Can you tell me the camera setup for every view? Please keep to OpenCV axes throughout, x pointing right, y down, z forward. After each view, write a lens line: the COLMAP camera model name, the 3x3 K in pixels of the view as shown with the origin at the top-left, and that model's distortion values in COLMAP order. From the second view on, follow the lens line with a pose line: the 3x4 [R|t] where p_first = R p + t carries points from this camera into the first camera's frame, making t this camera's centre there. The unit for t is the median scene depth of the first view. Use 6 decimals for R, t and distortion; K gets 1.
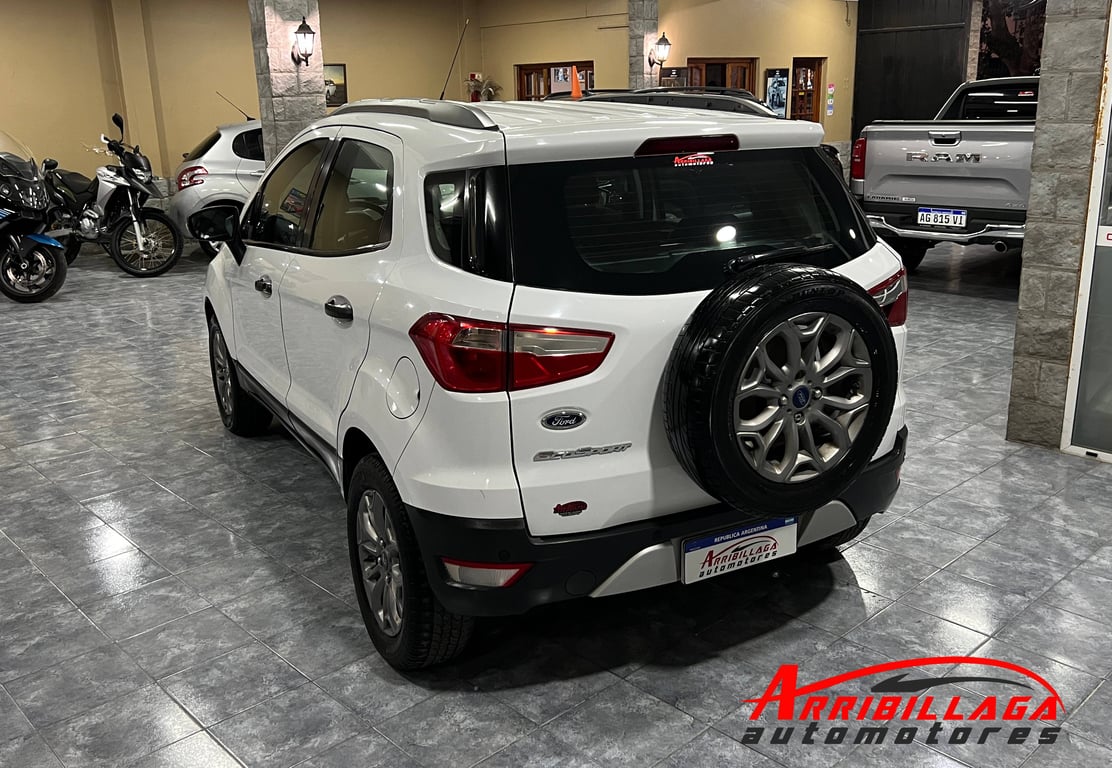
lens RADIAL K [[1007.9, 0, 574.2], [0, 1007.9, 364.7], [0, 0, 1]] dist [0.009308, 0.000884]
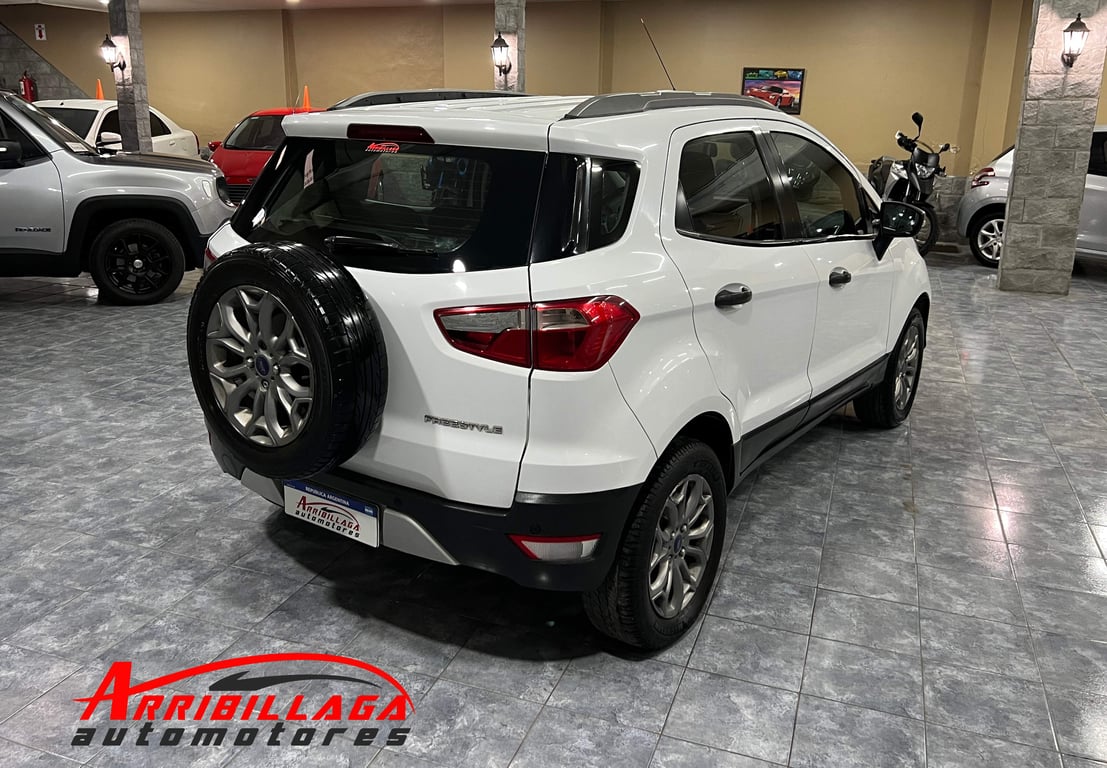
lens RADIAL K [[940.8, 0, 537.1], [0, 940.8, 350.4], [0, 0, 1]] dist [0.005215, 0.000090]
pose [[0.432845, 0.255467, -0.864512, 0.684458], [-0.257183, 0.954144, 0.153187, -0.118605], [0.864004, 0.156032, 0.478698, 0.441288]]
